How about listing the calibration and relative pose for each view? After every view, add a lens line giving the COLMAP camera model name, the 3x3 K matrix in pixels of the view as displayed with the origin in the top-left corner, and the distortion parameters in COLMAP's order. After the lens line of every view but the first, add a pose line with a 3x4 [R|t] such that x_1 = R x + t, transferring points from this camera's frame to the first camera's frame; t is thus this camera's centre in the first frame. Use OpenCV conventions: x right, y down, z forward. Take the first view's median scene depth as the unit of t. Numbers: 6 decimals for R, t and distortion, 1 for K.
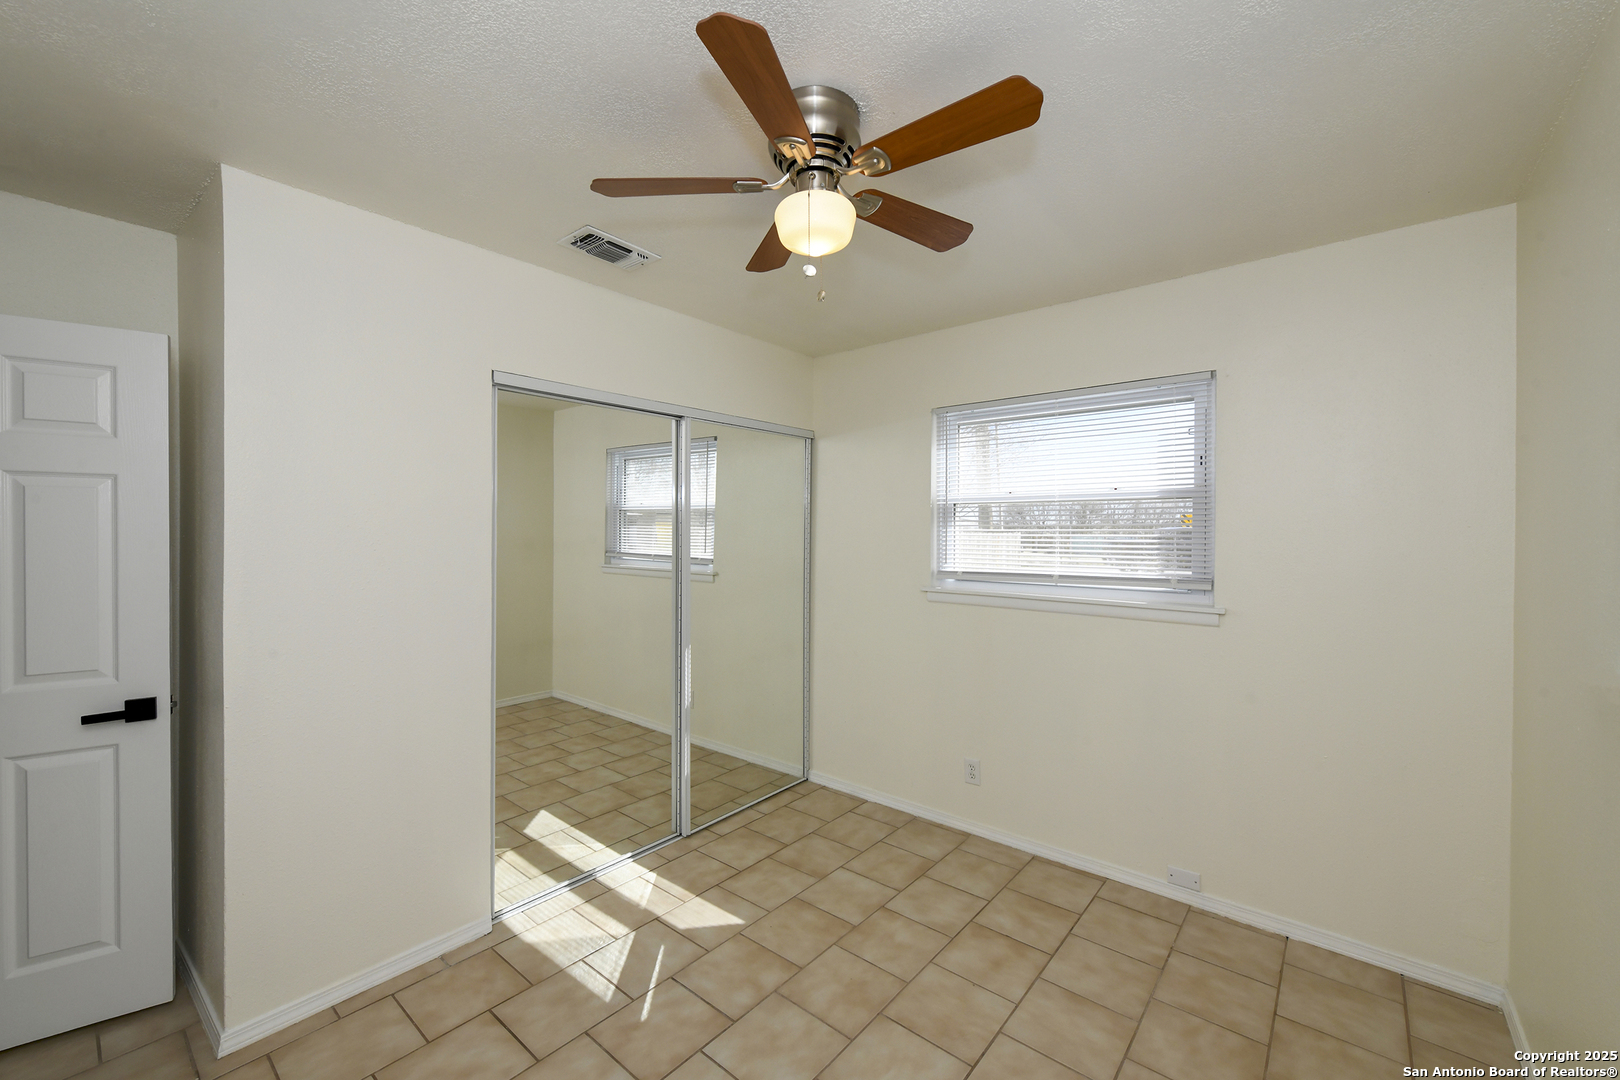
lens RADIAL K [[649.4, 0, 816.9], [0, 649.4, 539.3], [0, 0, 1]] dist [-0.000741, -0.000355]
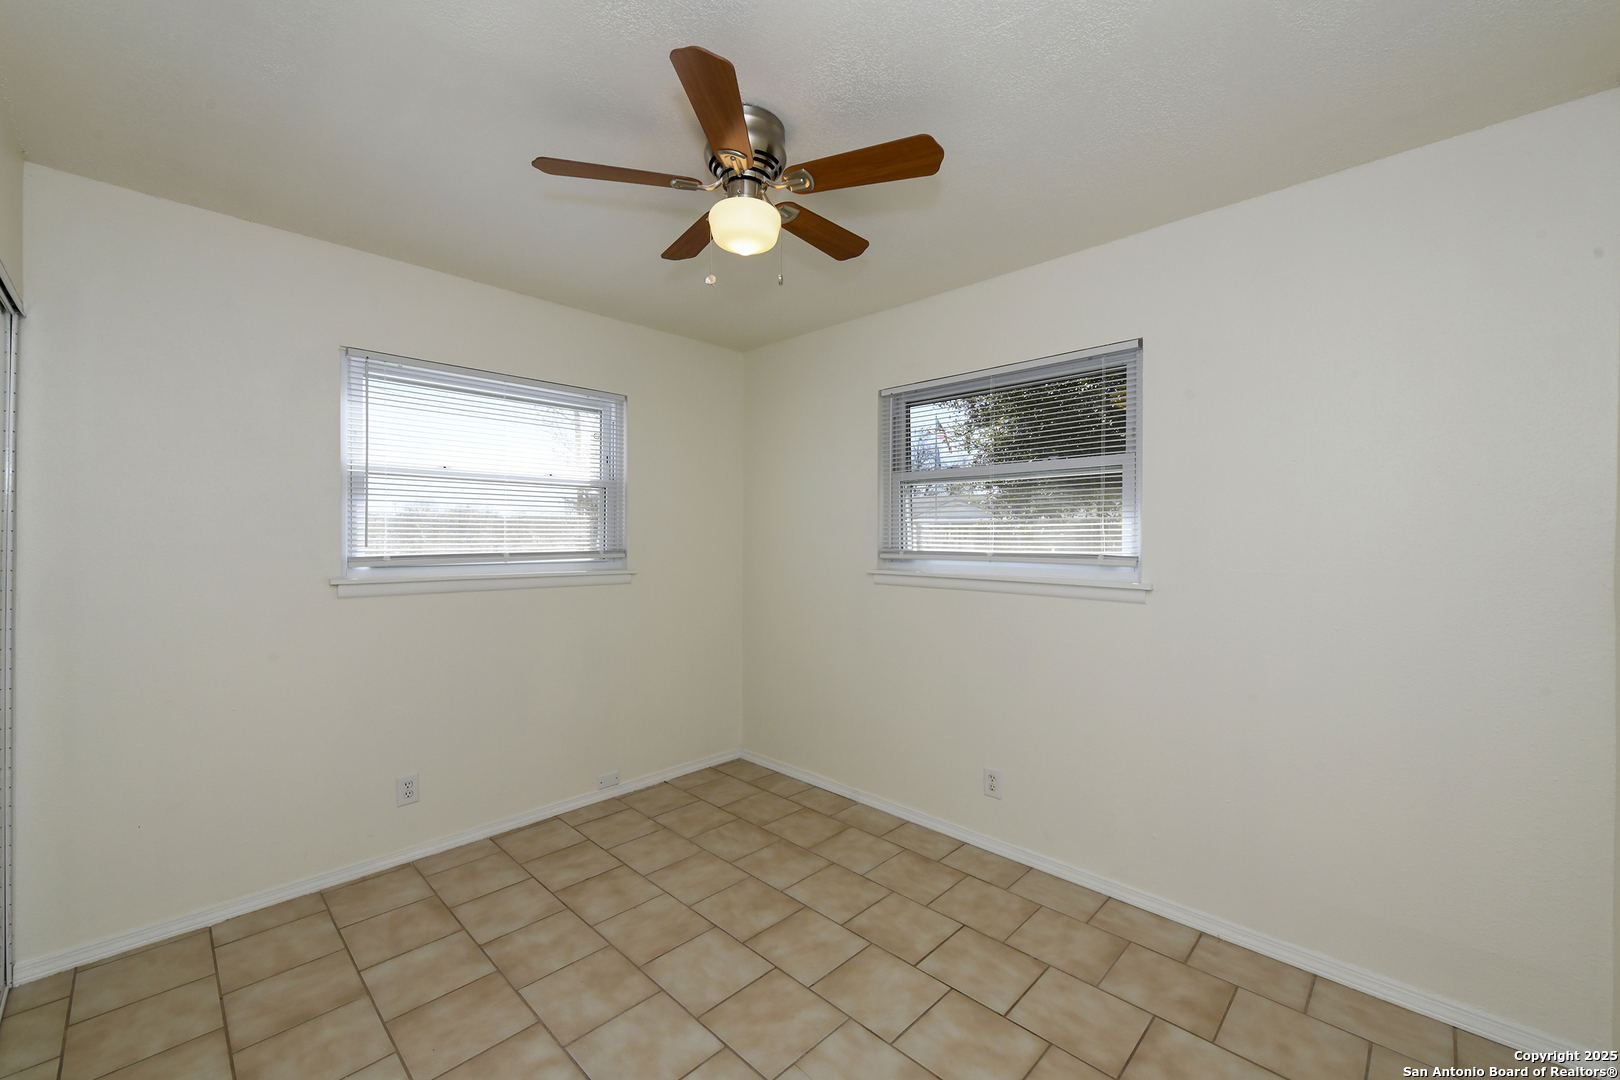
lens RADIAL K [[649.4, 0, 814.1], [0, 649.4, 540.9], [0, 0, 1]] dist [-0.000741, -0.000355]
pose [[0.065684, -0.012142, 0.997767, -0.704790], [0.007806, 0.999902, 0.011654, 0.030960], [-0.997810, 0.007023, 0.065773, 0.502796]]
